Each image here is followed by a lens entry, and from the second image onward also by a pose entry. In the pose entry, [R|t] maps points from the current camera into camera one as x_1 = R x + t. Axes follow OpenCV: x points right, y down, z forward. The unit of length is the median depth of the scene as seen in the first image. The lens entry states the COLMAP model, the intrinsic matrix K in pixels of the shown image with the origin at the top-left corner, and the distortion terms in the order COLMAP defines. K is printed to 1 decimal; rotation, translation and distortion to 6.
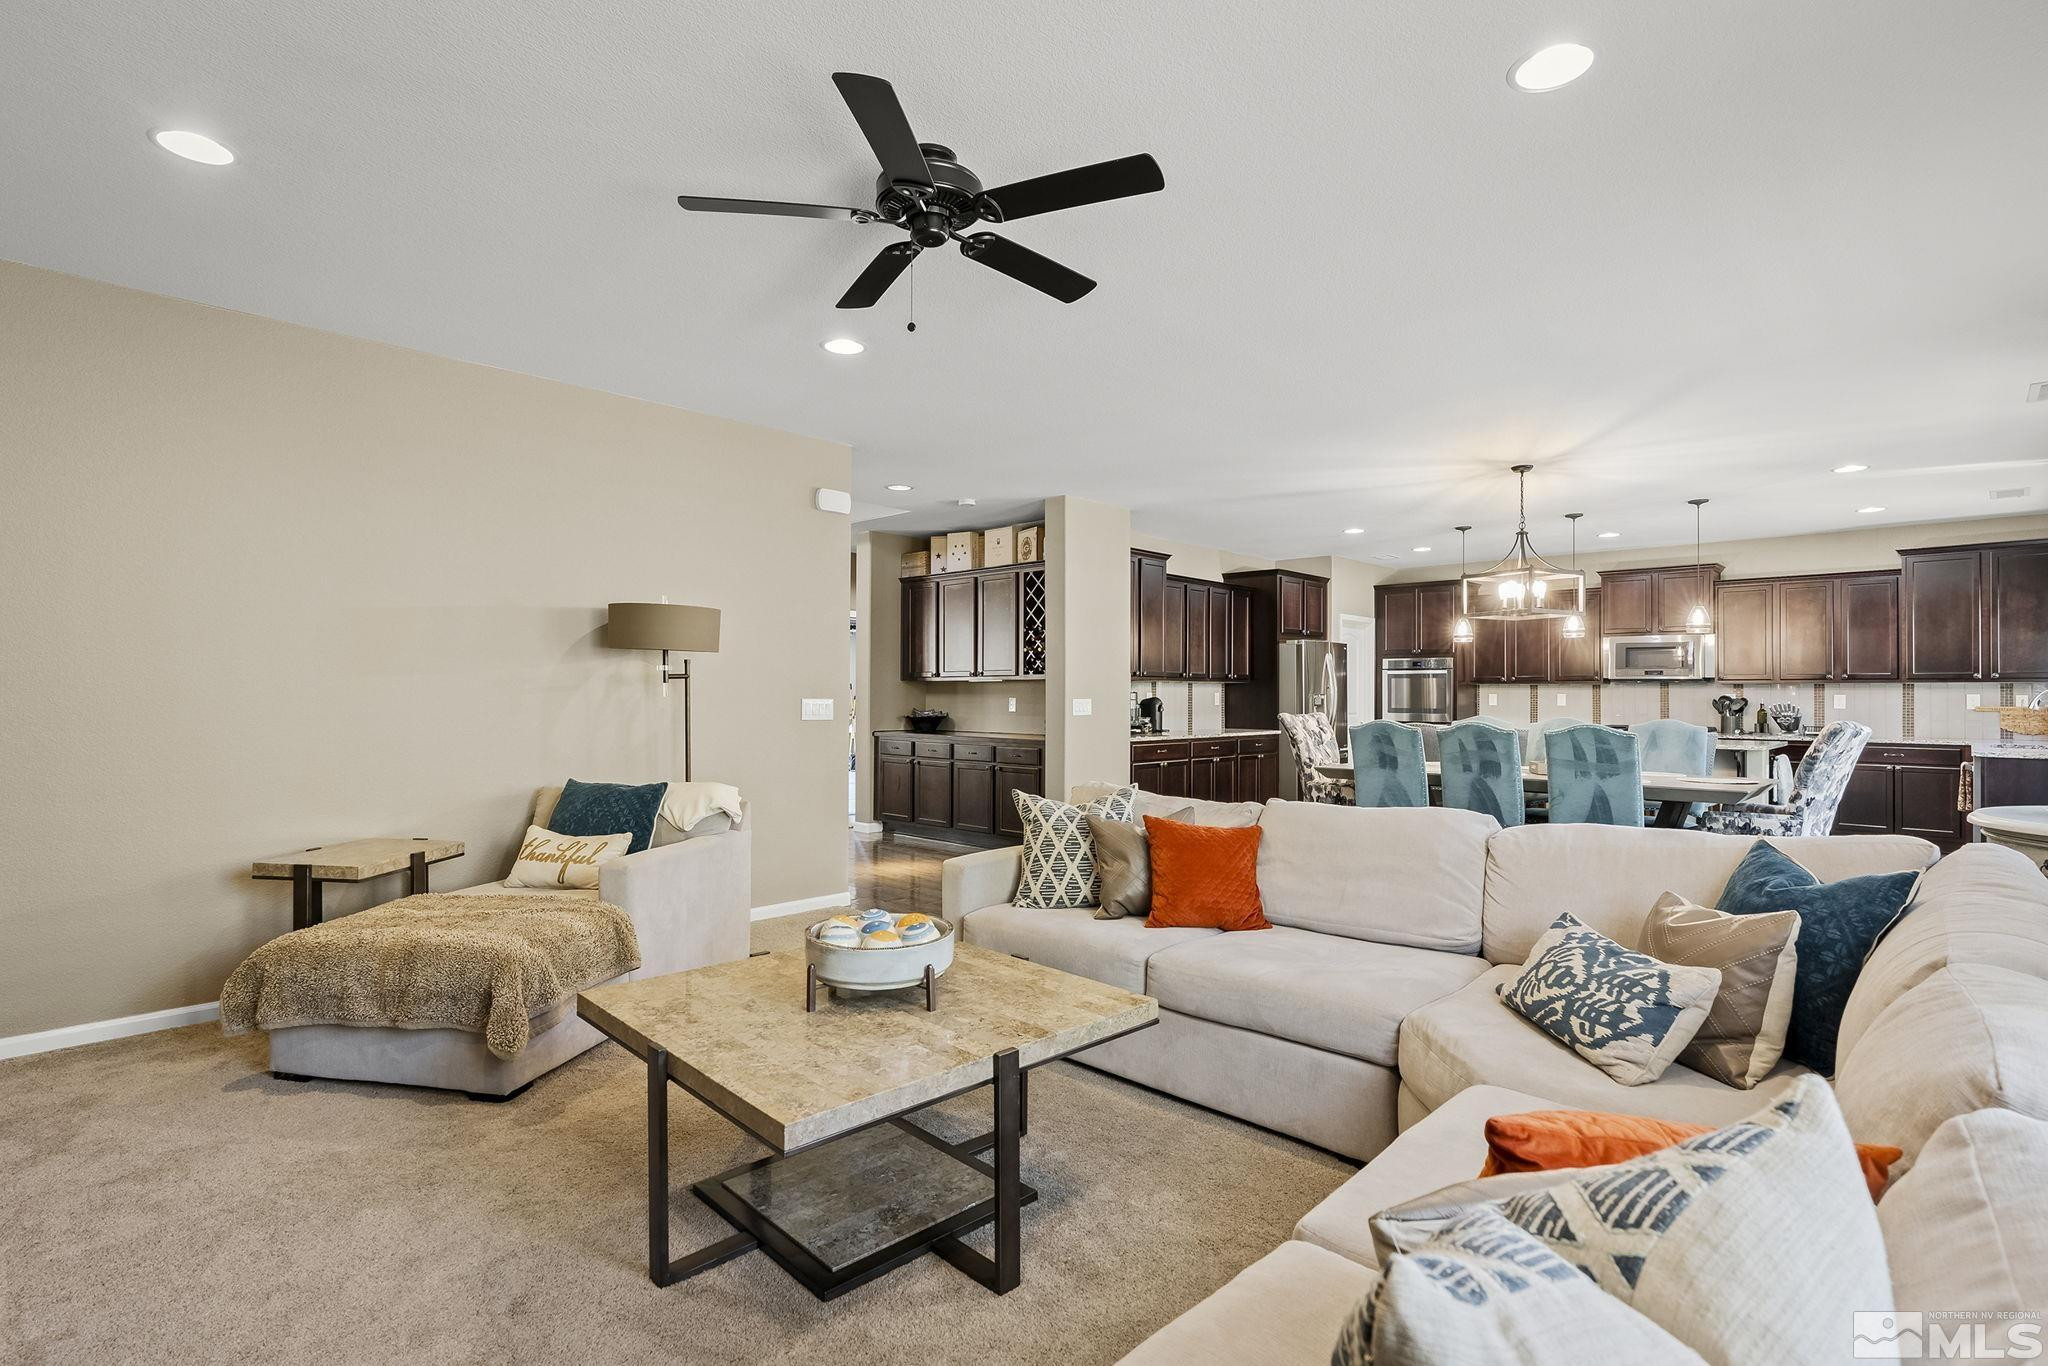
lens RADIAL K [[957.2, 0, 1044.5], [0, 957.2, 692.4], [0, 0, 1]] dist [-0.009588, 0.003161]
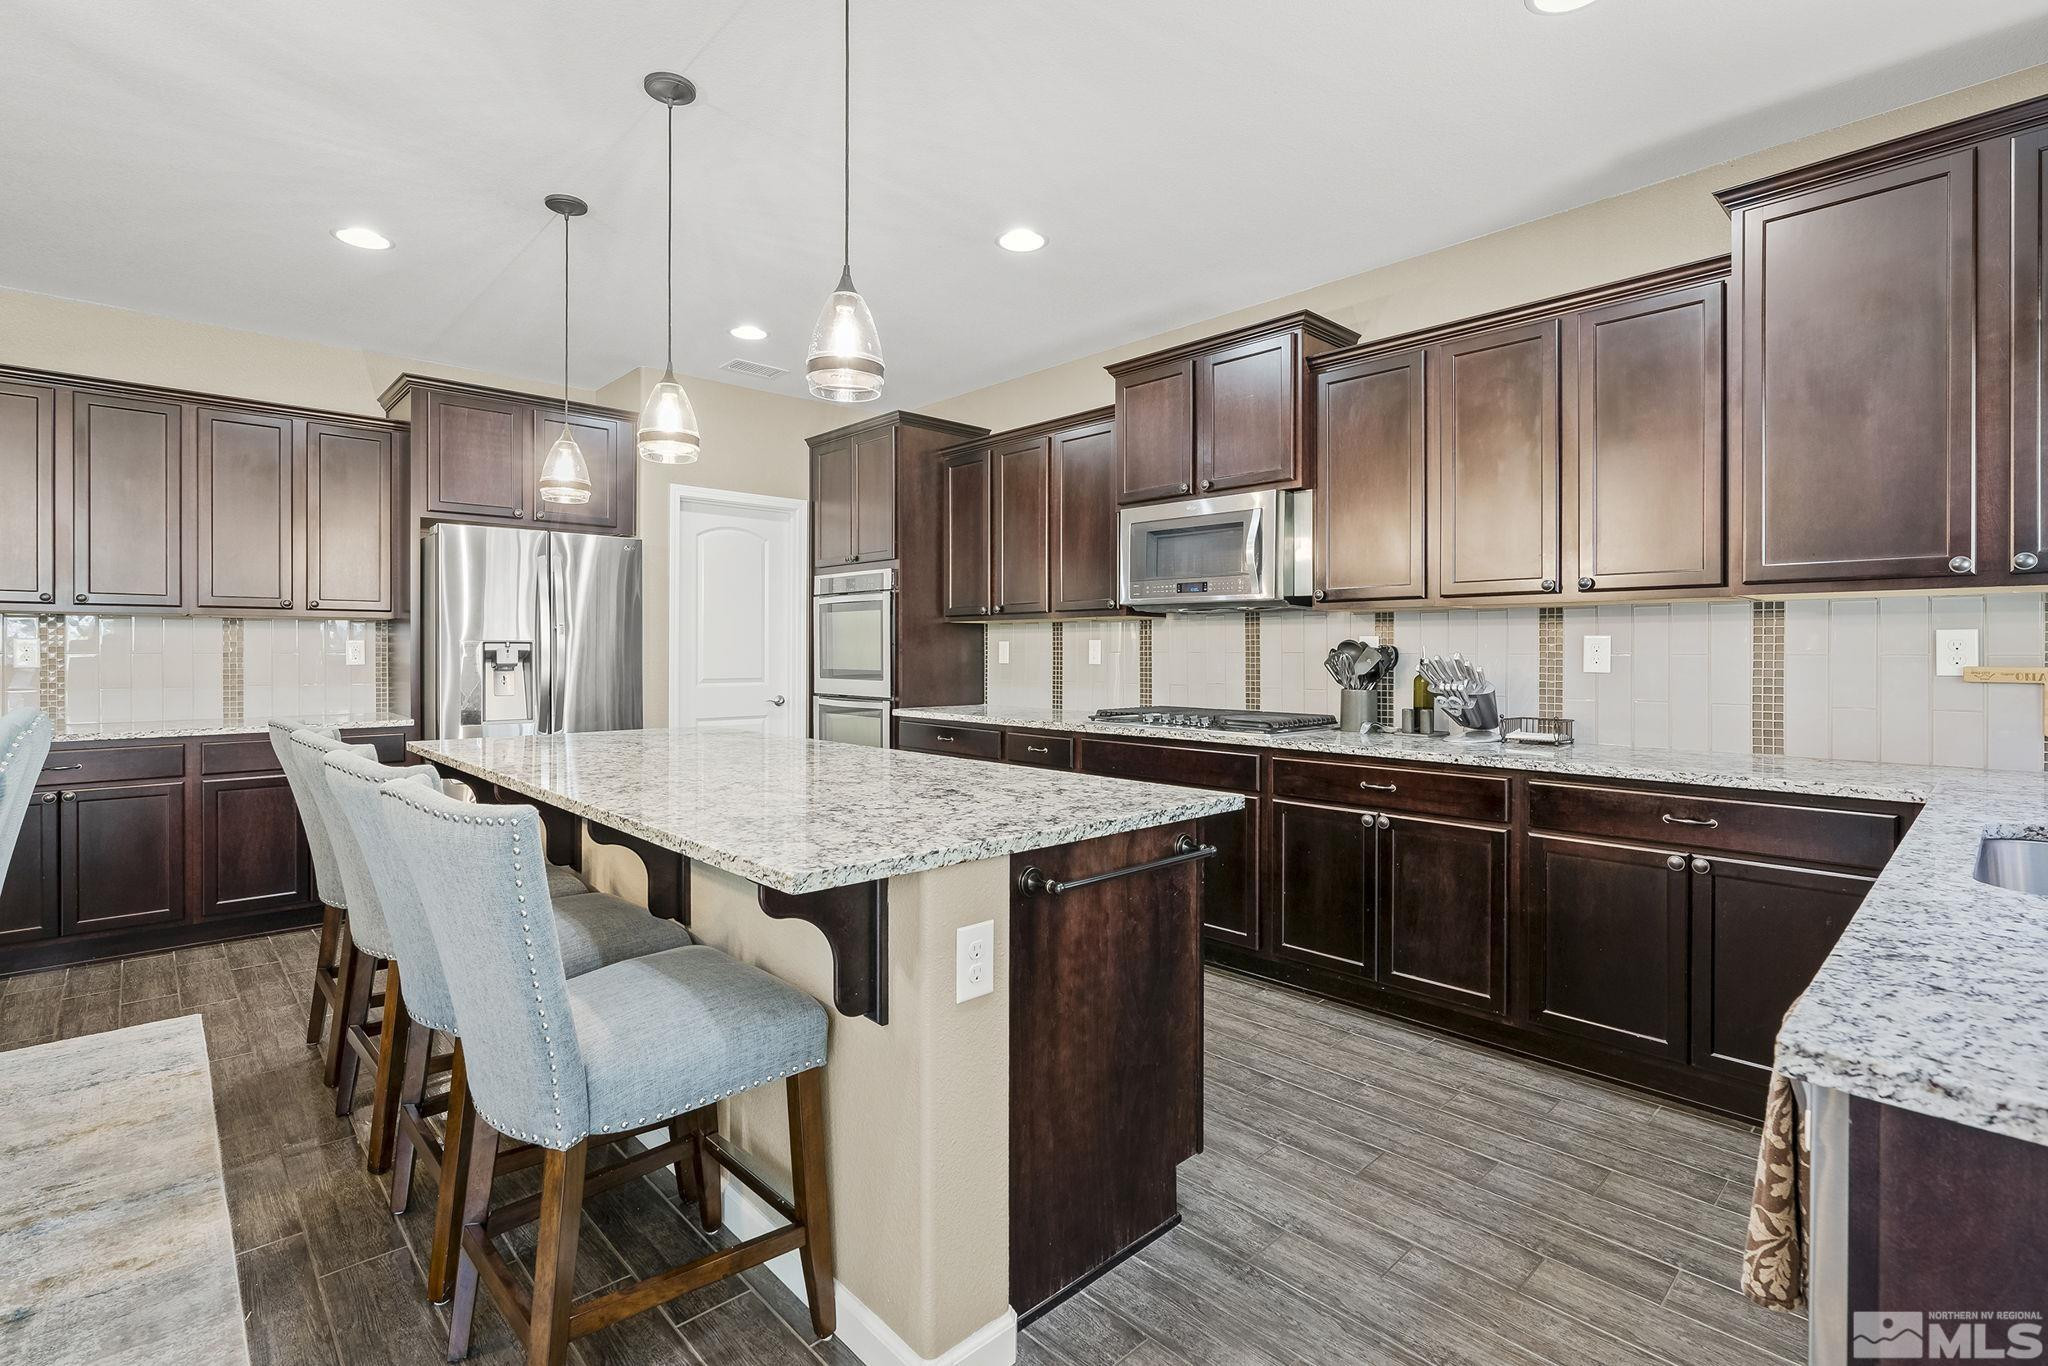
lens RADIAL K [[957.2, 0, 993.1], [0, 957.2, 659.5], [0, 0, 1]] dist [-0.009588, 0.003161]
pose [[0.998839, -0.003798, -0.048026, 0.636523], [0.004408, 0.999911, 0.012602, 0.006609], [0.047973, -0.012799, 0.998767, 0.632757]]
